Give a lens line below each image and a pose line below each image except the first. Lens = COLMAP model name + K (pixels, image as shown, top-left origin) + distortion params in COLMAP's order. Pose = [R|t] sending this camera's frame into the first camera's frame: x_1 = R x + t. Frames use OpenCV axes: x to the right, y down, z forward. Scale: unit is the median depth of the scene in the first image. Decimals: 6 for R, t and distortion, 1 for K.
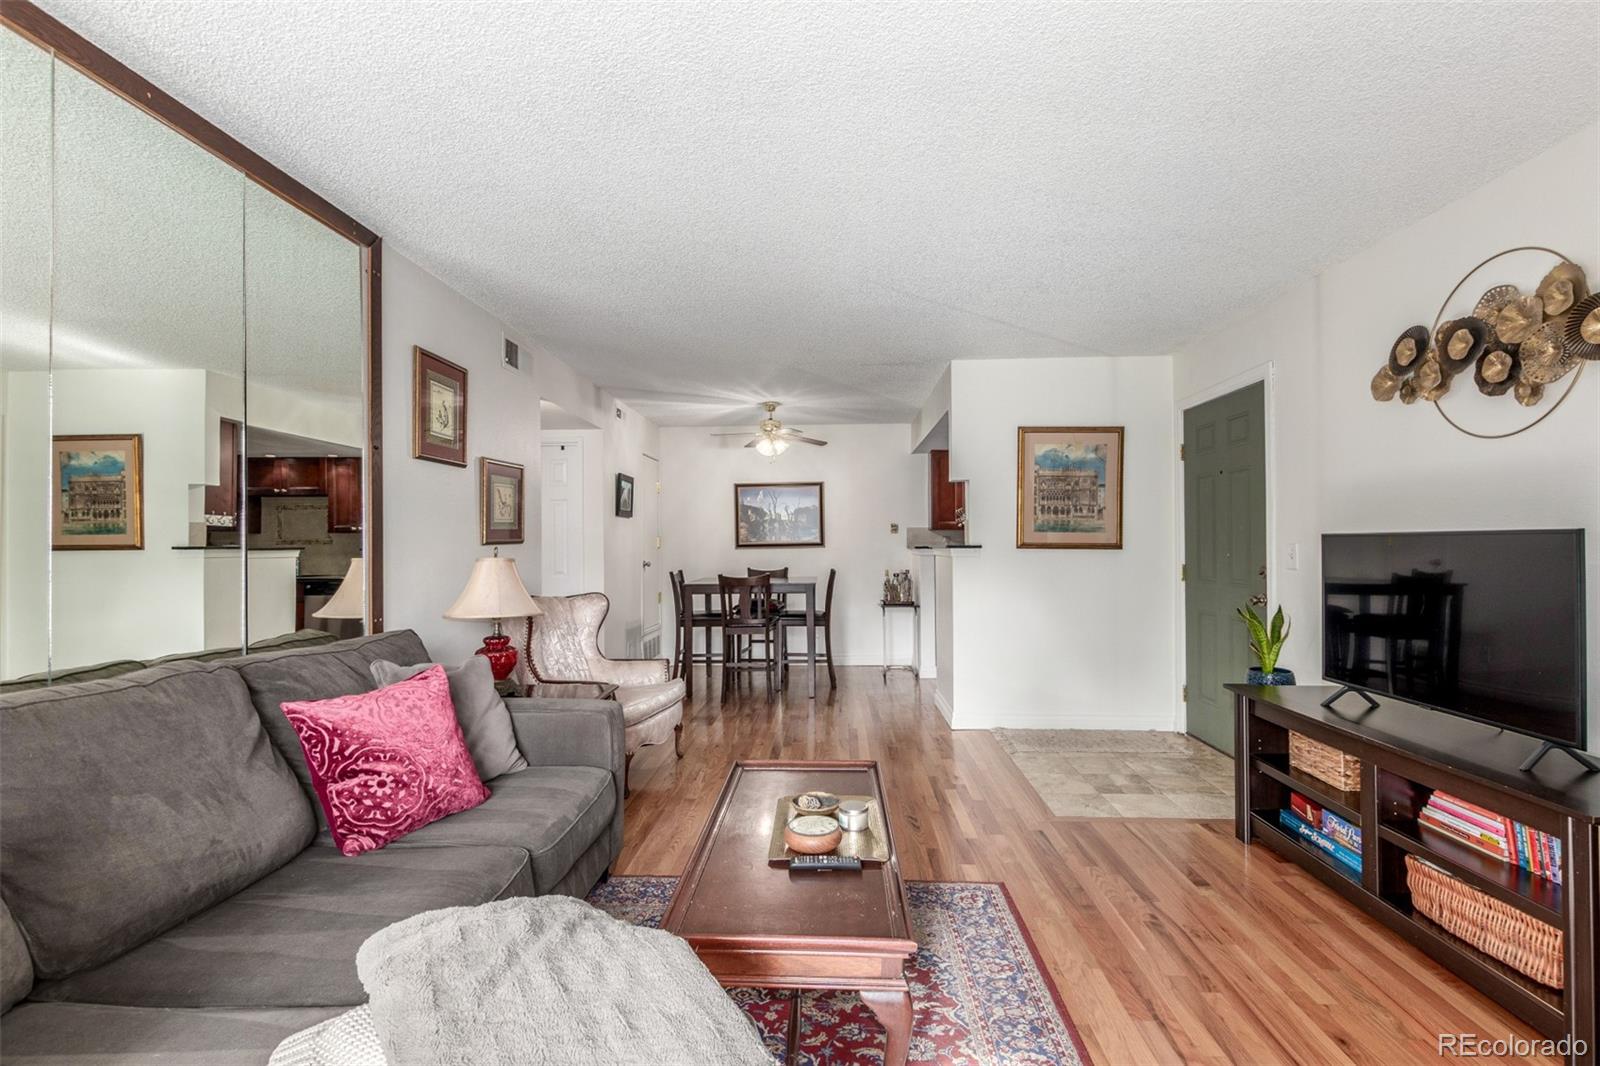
lens RADIAL K [[737.0, 0, 807.7], [0, 737.0, 550.1], [0, 0, 1]] dist [-0.001246, -0.001172]
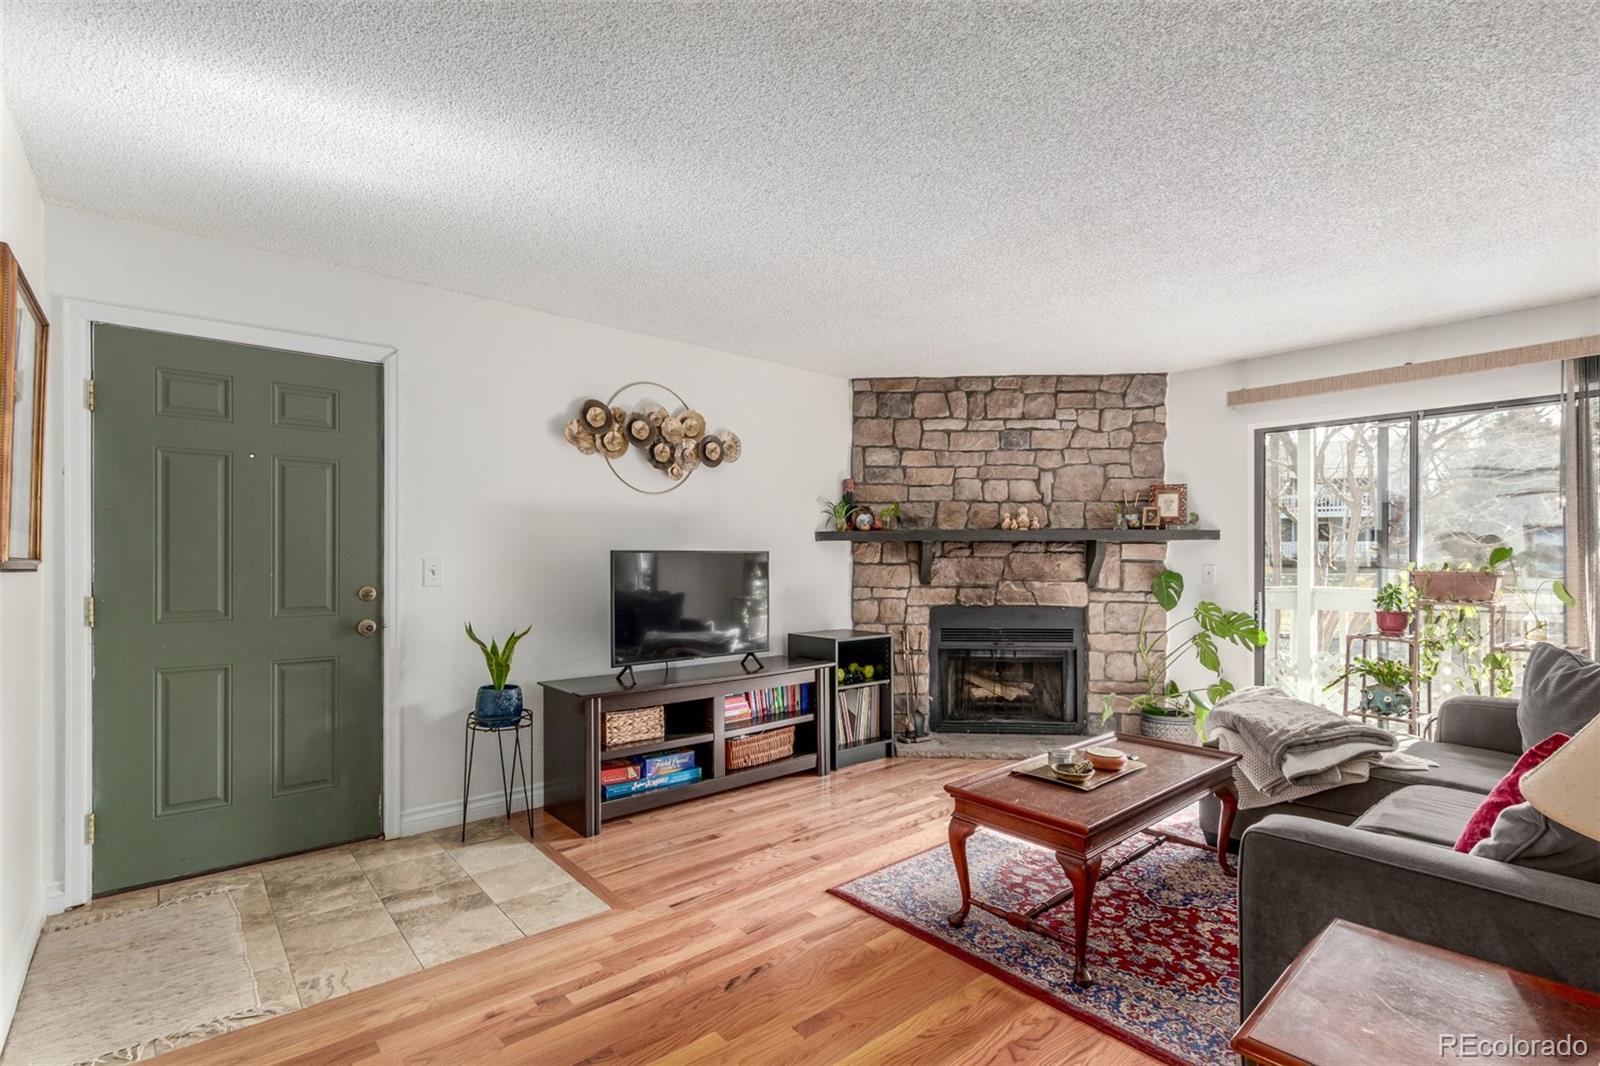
lens RADIAL K [[737.0, 0, 807.7], [0, 737.0, 550.1], [0, 0, 1]] dist [-0.001246, -0.001172]
pose [[-0.682589, 0.011094, 0.730719, -0.463494], [0.011097, 0.999927, -0.004816, -0.011904], [-0.730719, 0.004821, -0.682662, 1.708278]]
